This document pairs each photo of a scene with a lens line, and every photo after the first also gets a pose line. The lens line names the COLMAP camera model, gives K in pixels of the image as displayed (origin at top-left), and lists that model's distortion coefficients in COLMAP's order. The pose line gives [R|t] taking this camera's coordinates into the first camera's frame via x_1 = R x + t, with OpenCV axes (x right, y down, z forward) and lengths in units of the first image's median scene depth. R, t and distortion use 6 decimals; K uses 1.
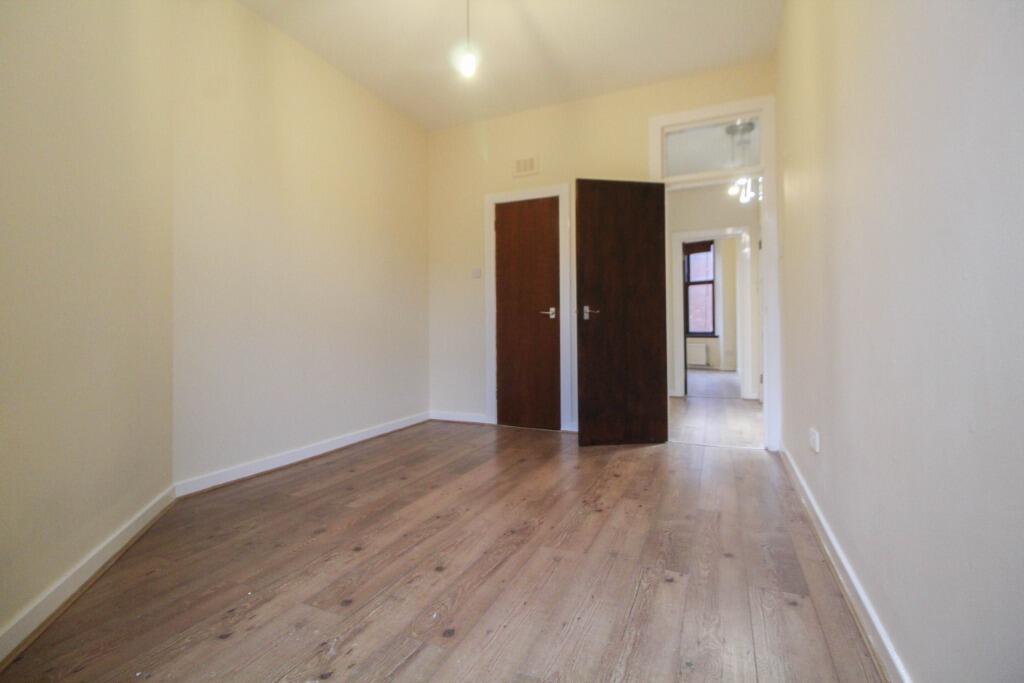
lens RADIAL K [[473.8, 0, 512.0], [0, 473.8, 341.5], [0, 0, 1]] dist [0.000339, 0.000042]
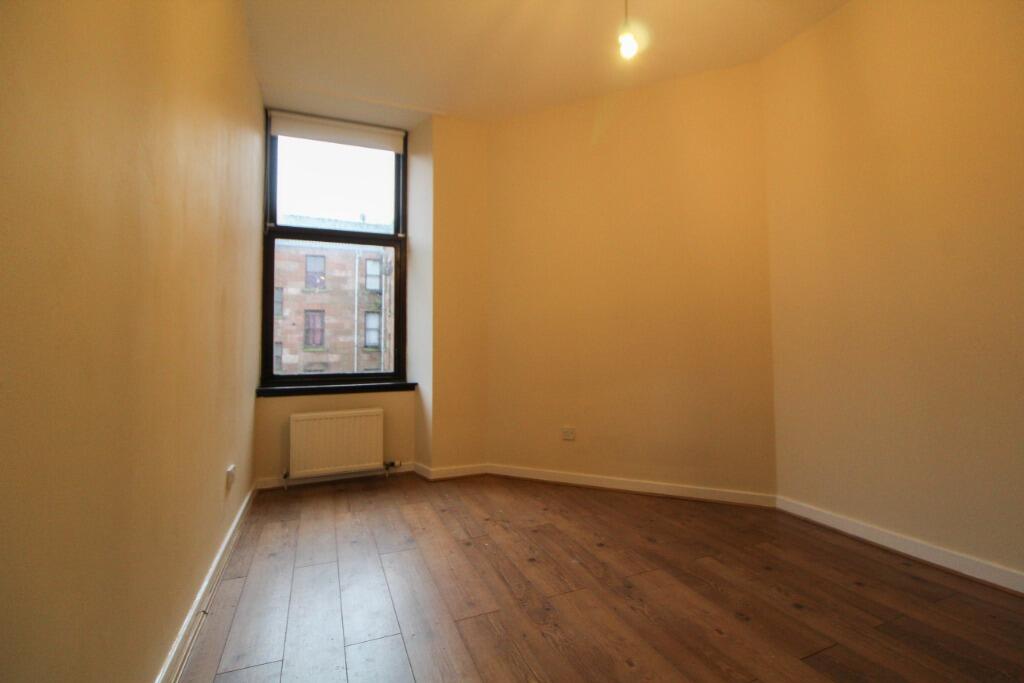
lens RADIAL K [[473.8, 0, 512.0], [0, 473.8, 341.5], [0, 0, 1]] dist [0.000339, 0.000042]
pose [[-0.700816, 0.006212, -0.713315, 0.699400], [-0.000259, 0.999960, 0.008963, -0.106961], [0.713342, 0.006467, -0.700786, 1.632670]]
